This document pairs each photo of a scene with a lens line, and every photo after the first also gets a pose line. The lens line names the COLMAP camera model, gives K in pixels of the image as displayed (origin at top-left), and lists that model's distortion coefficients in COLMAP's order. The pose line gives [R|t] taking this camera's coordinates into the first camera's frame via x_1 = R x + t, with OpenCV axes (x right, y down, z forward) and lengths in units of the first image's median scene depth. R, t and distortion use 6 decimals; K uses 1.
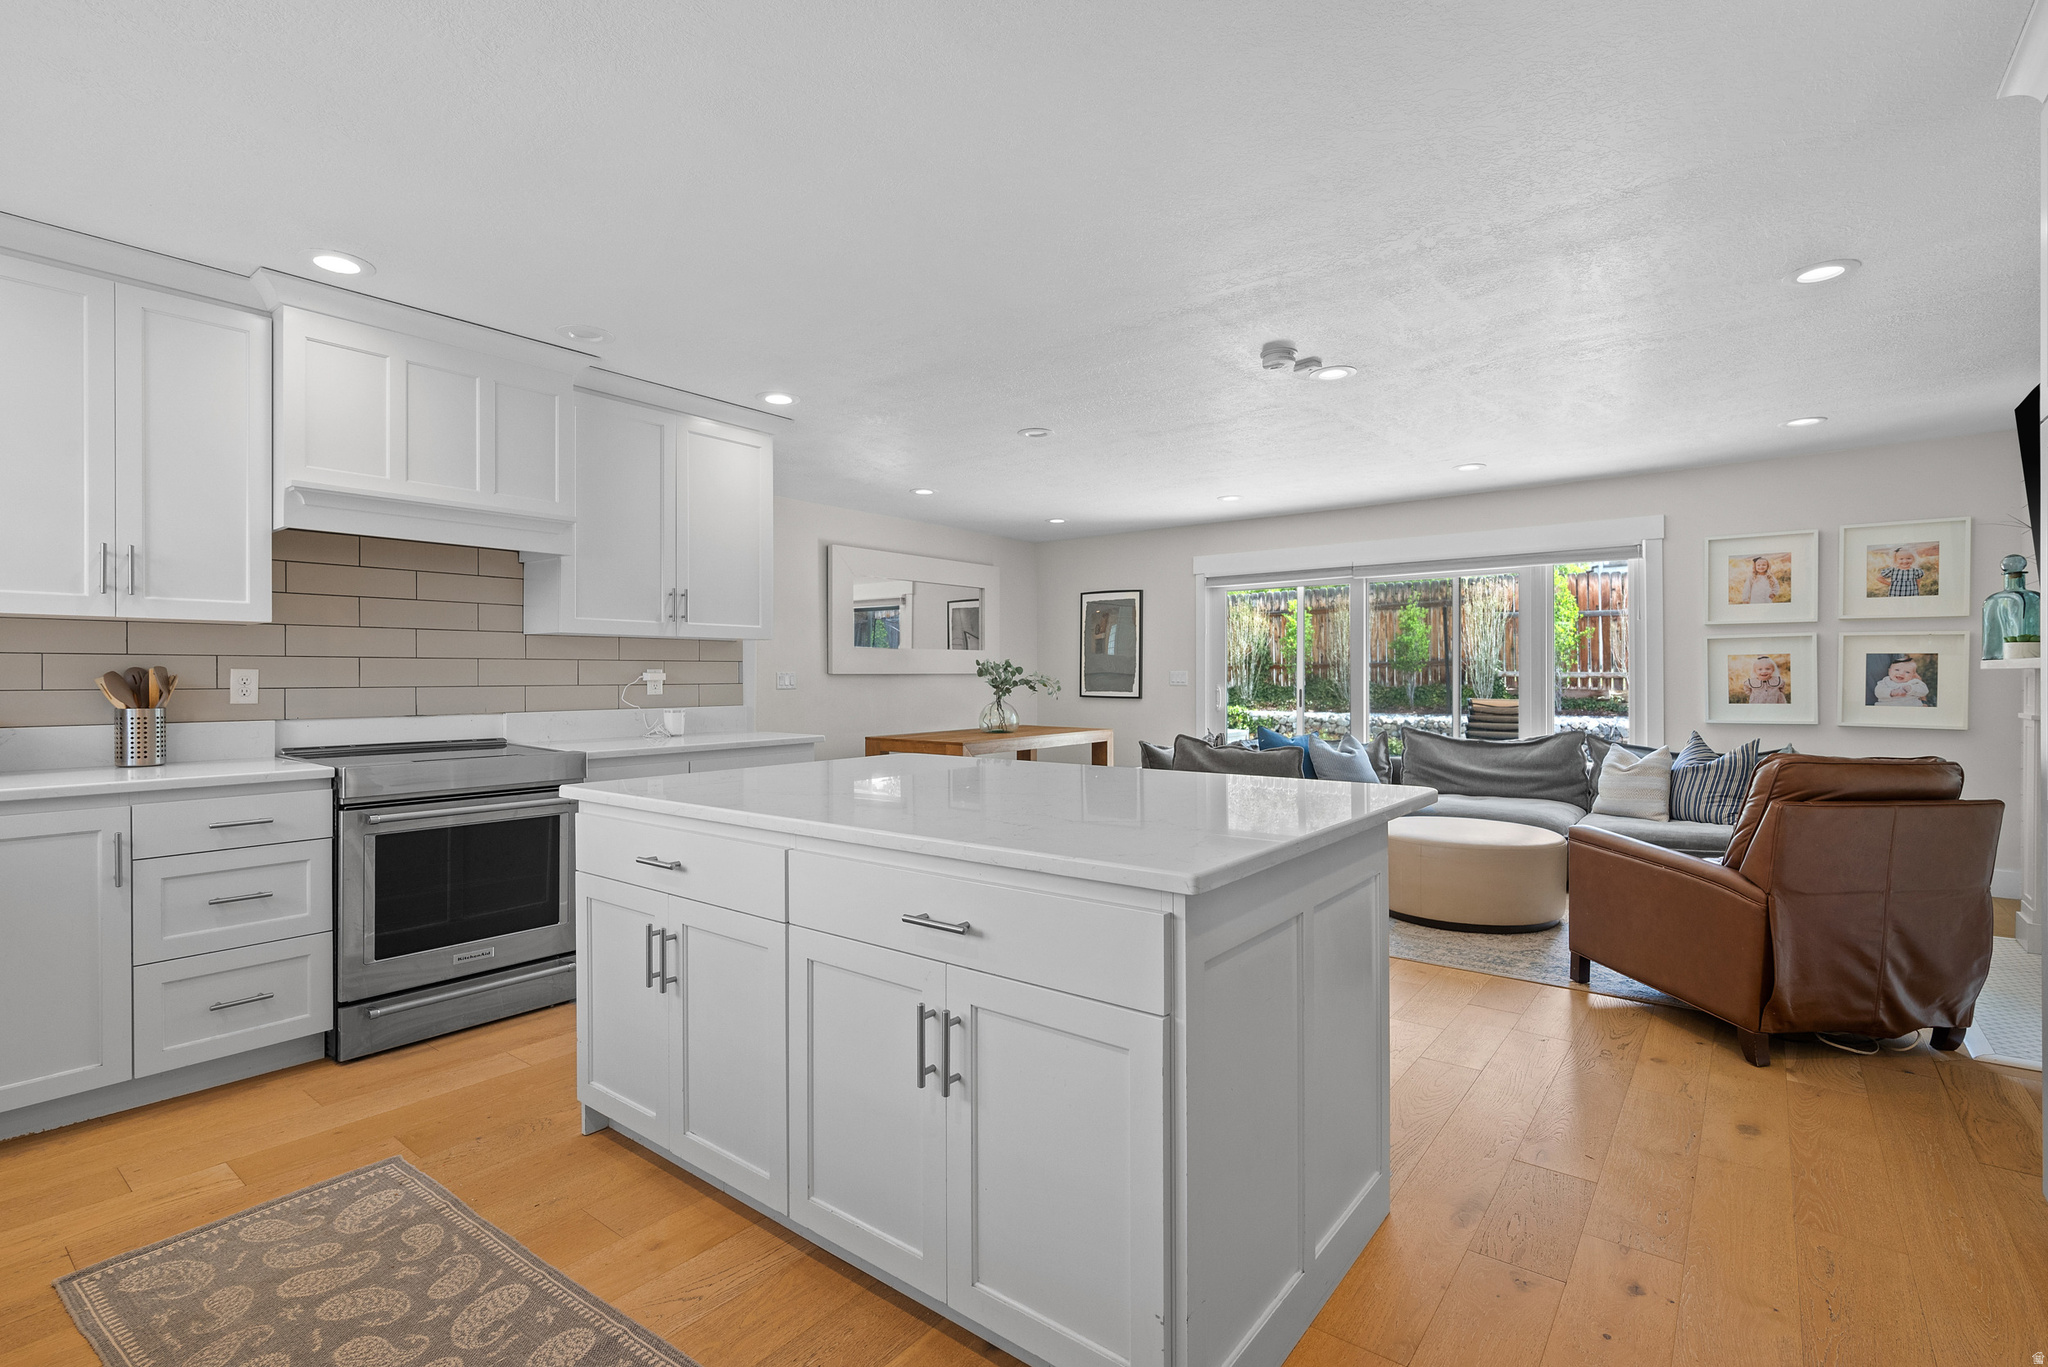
lens RADIAL K [[947.5, 0, 1024.7], [0, 947.5, 681.8], [0, 0, 1]] dist [-0.000177, 0.000191]
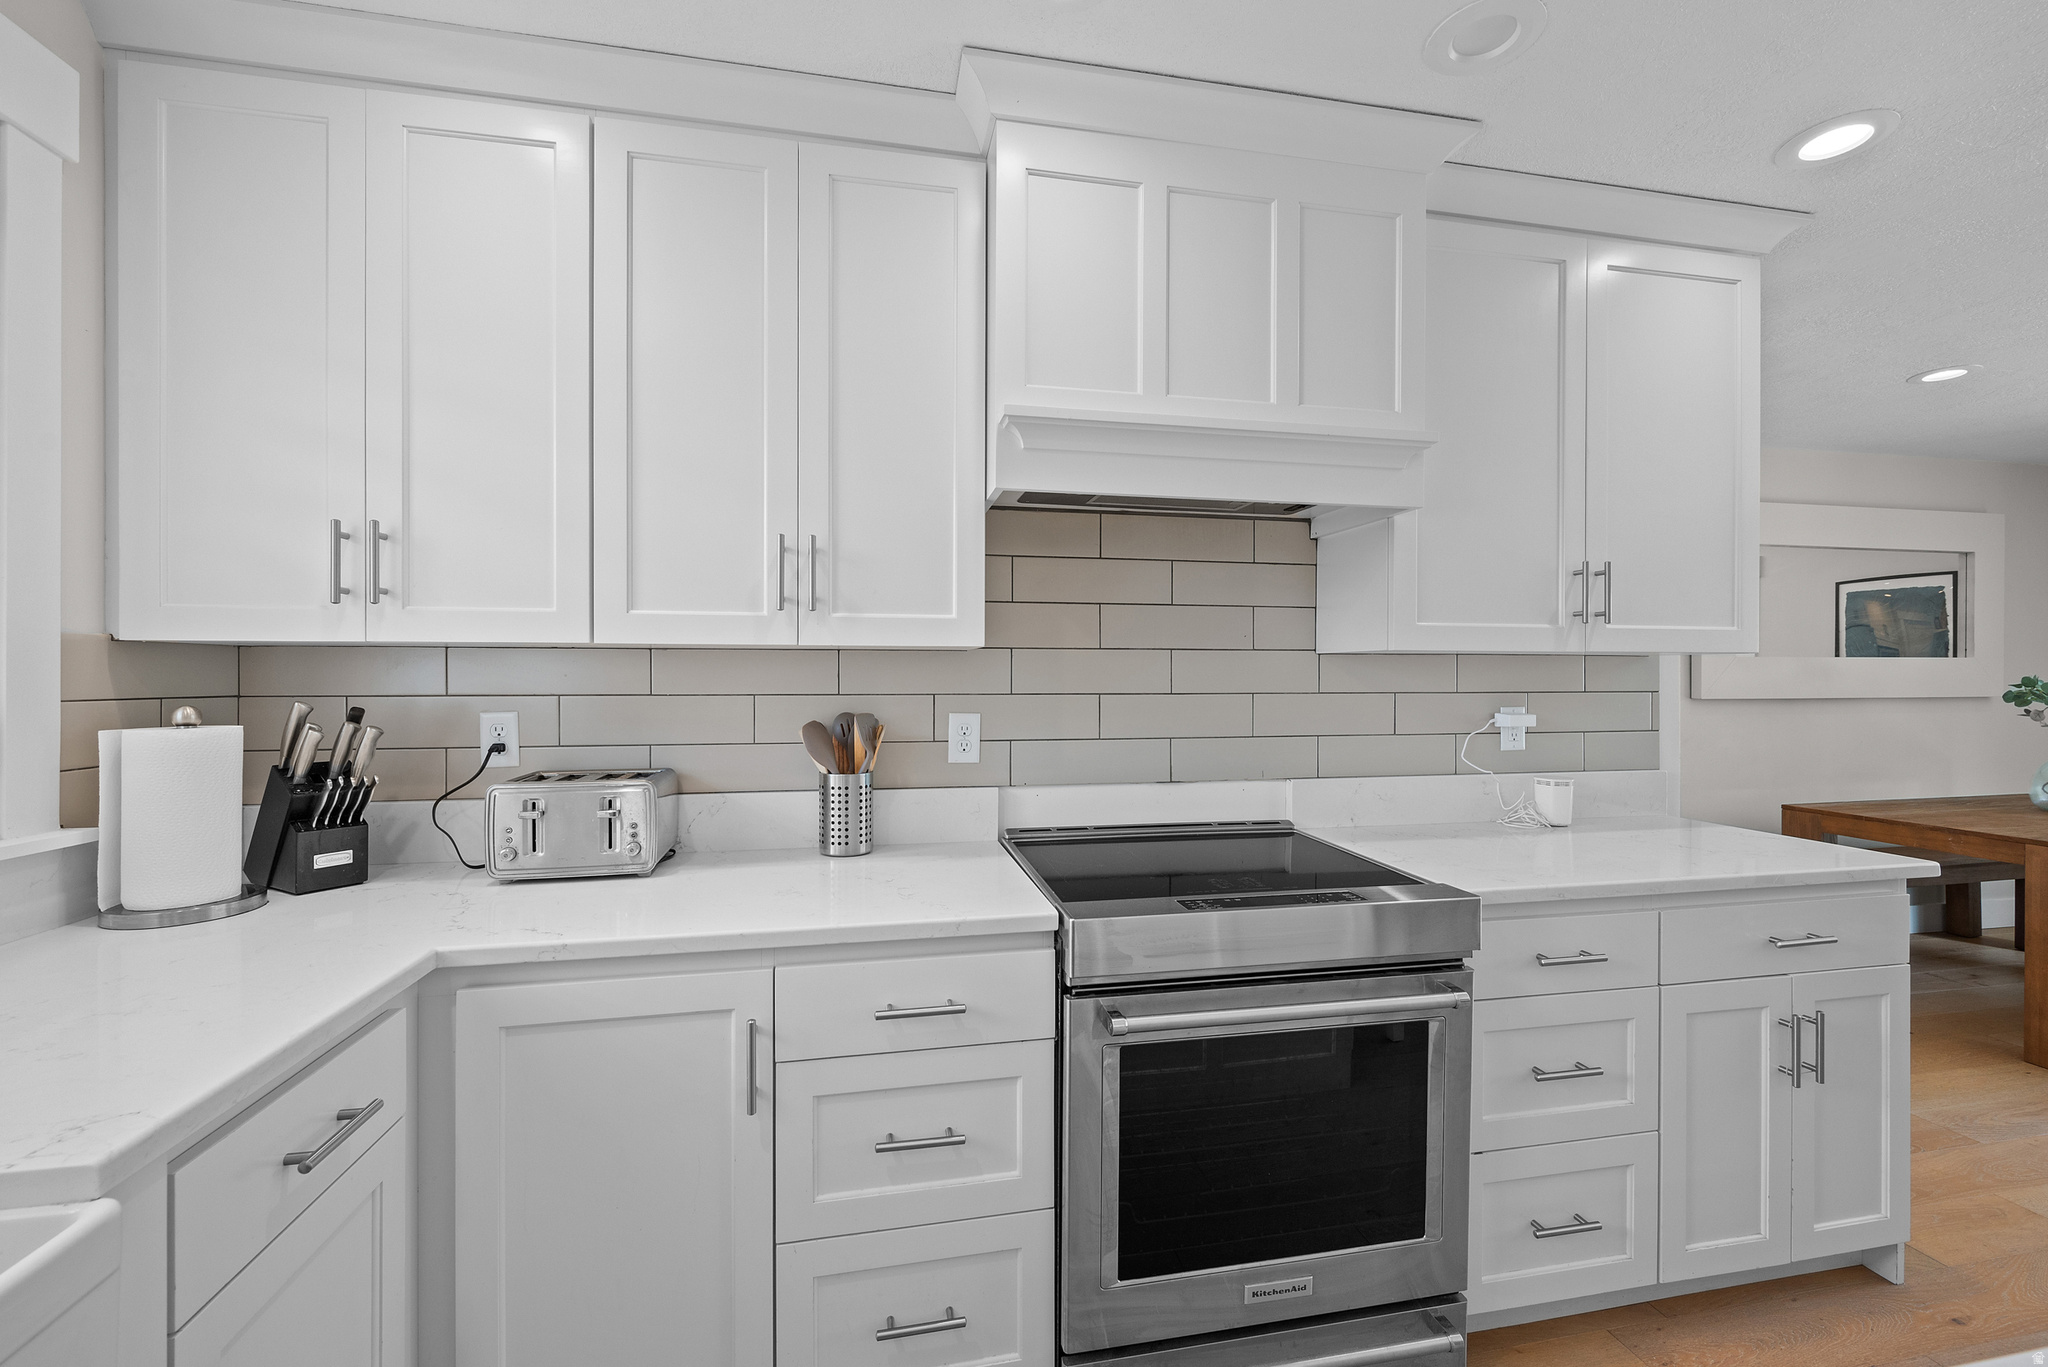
lens RADIAL K [[839.8, 0, 1025.8], [0, 839.8, 678.9], [0, 0, 1]] dist [-0.001114, 0.000296]
pose [[0.761895, 0.000497, -0.647701, -0.246102], [-0.004969, 0.999975, -0.005078, -0.023132], [0.647682, 0.007087, 0.761878, 0.354185]]
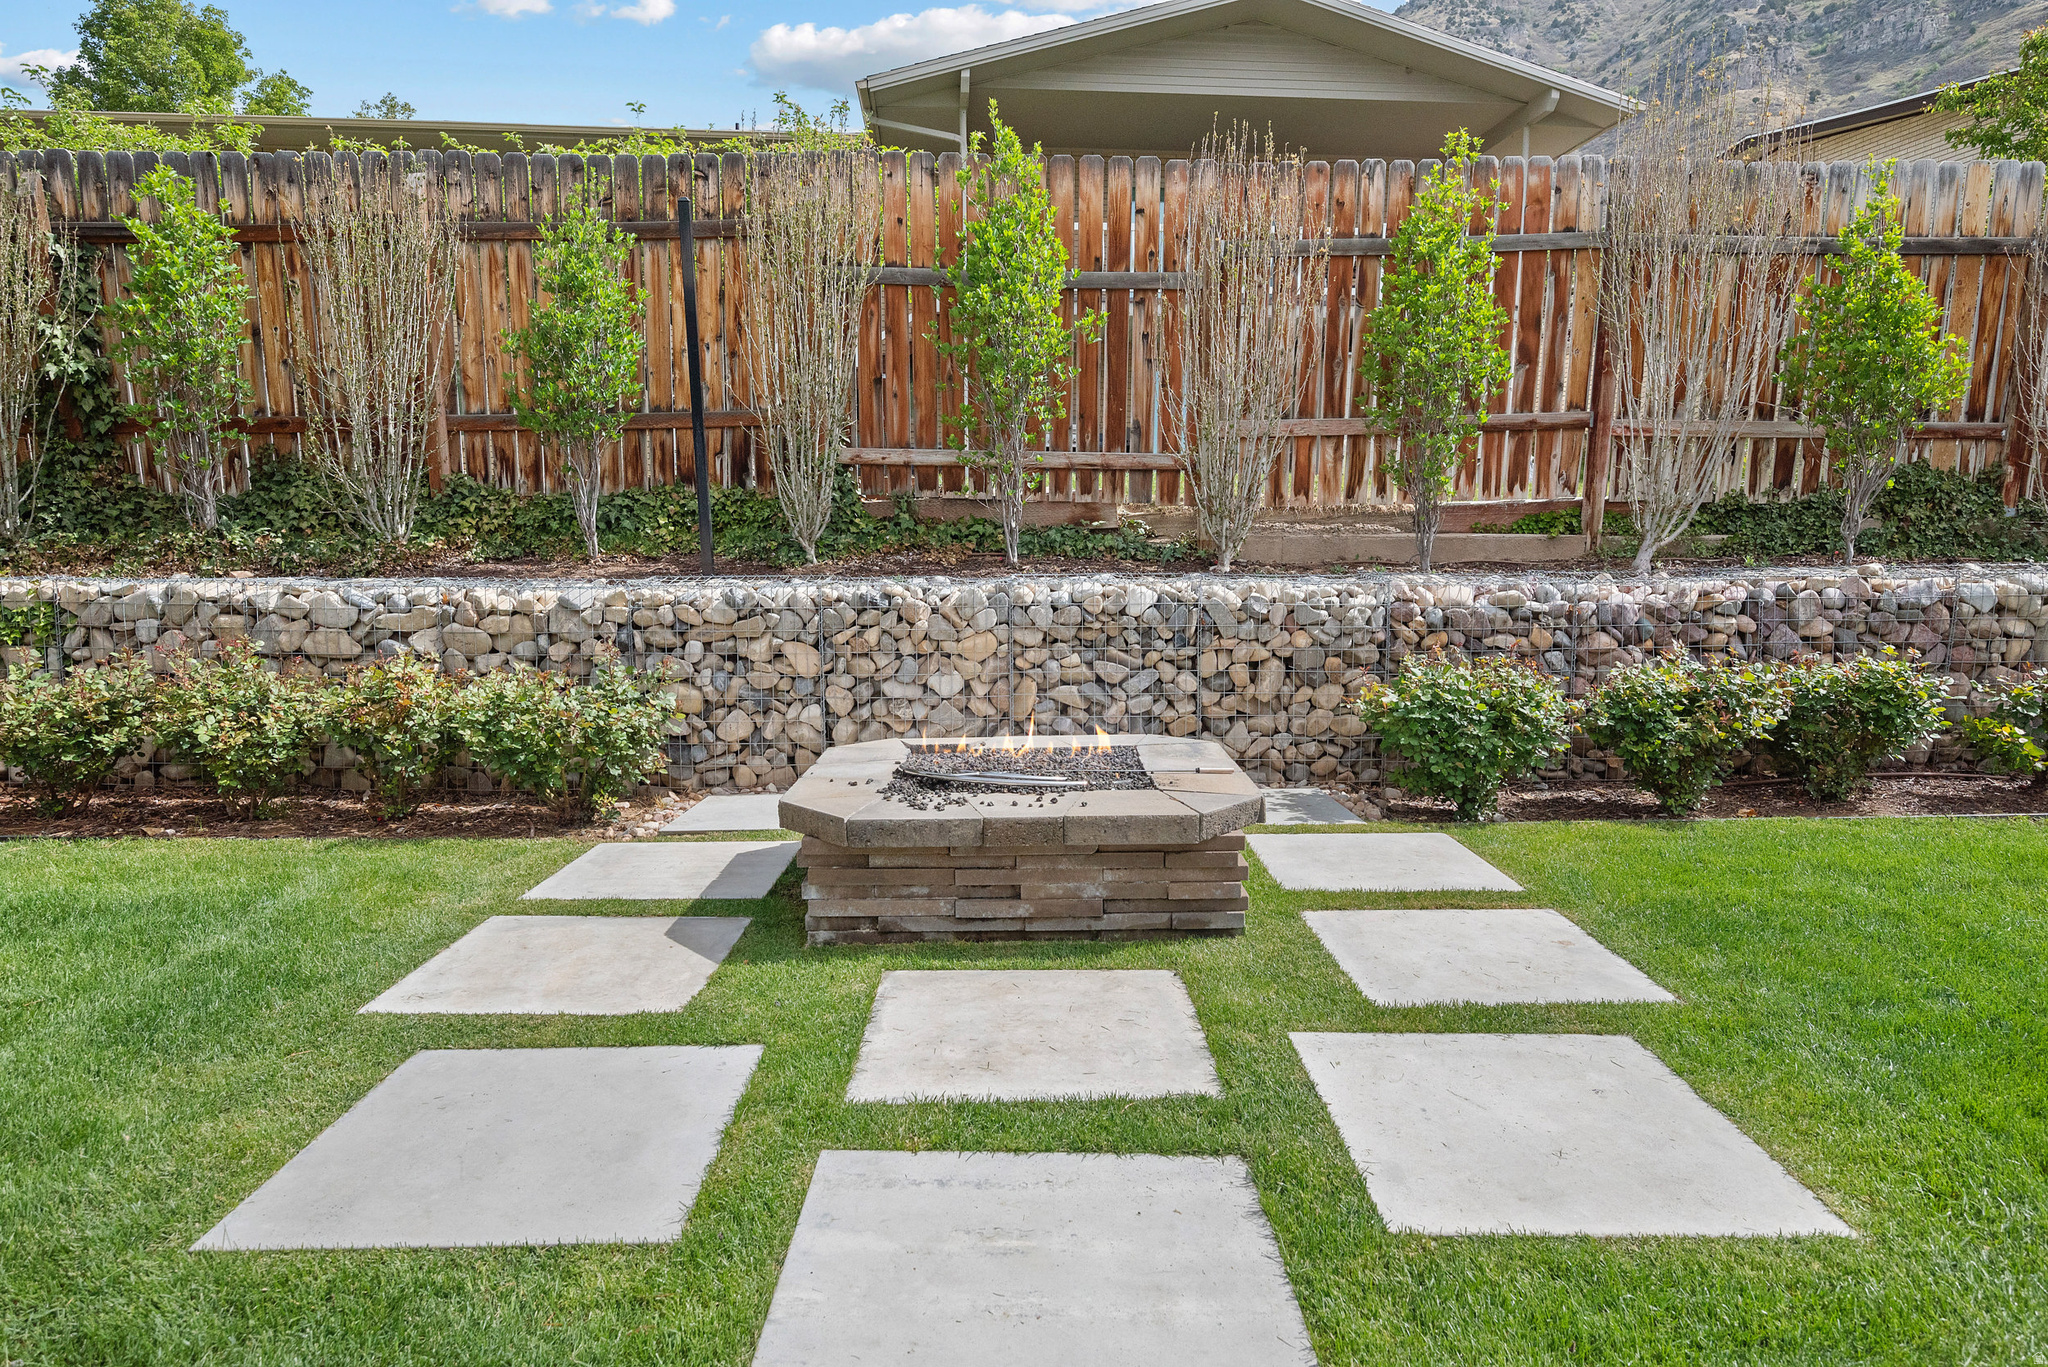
lens RADIAL K [[1232.8, 0, 1026.0], [0, 1232.8, 681.6], [0, 0, 1]] dist [-0.005142, 0.000673]
pose [[0.775183, -0.068156, 0.628049, 0.799742], [-0.000414, 0.994108, 0.108391, 0.072324], [-0.631736, -0.084283, 0.770588, 1.819540]]
